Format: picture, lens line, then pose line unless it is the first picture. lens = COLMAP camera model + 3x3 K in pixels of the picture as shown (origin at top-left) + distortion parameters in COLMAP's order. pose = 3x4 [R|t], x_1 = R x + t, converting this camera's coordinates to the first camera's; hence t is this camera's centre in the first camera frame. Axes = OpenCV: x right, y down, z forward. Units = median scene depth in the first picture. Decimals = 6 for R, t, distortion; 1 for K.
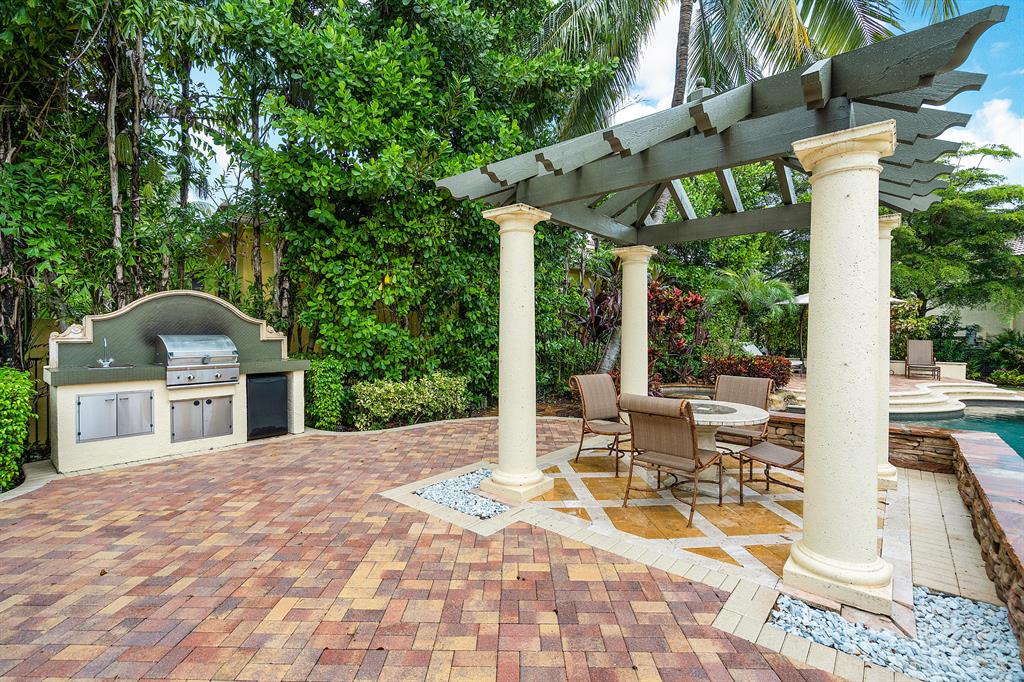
lens RADIAL K [[460.0, 0, 512.0], [0, 460.0, 341.0], [0, 0, 1]] dist [-0.001497, -0.000097]
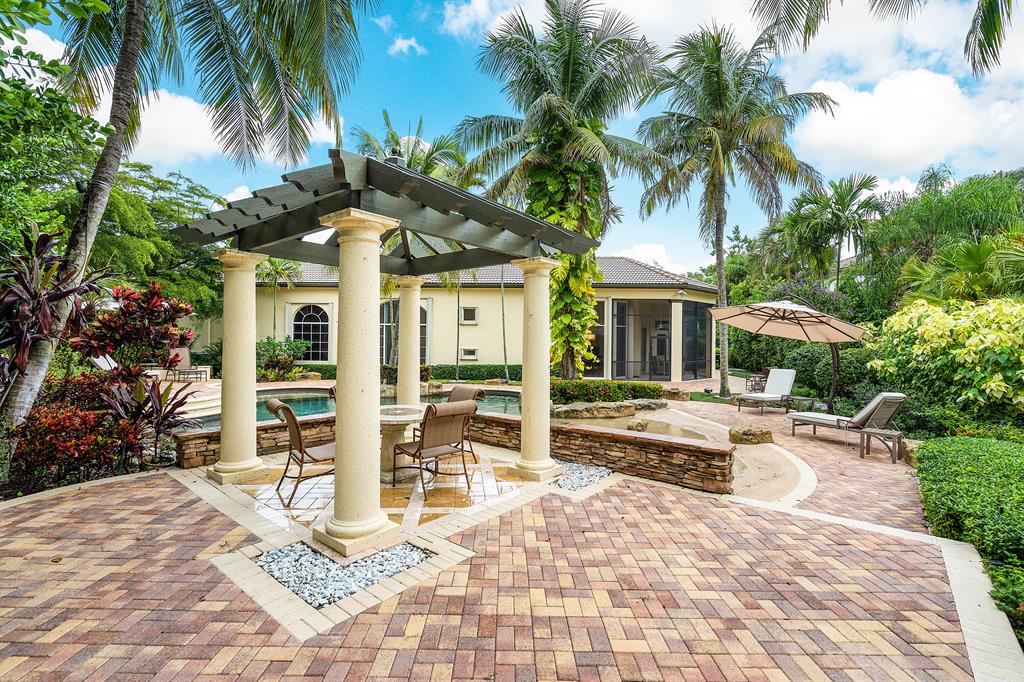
lens RADIAL K [[460.0, 0, 512.0], [0, 460.0, 341.0], [0, 0, 1]] dist [-0.001497, -0.000097]
pose [[-0.018334, -0.000249, 0.999832, -1.001493], [0.009233, 0.999957, 0.000418, -0.045578], [-0.999789, 0.009239, -0.018331, 0.861371]]
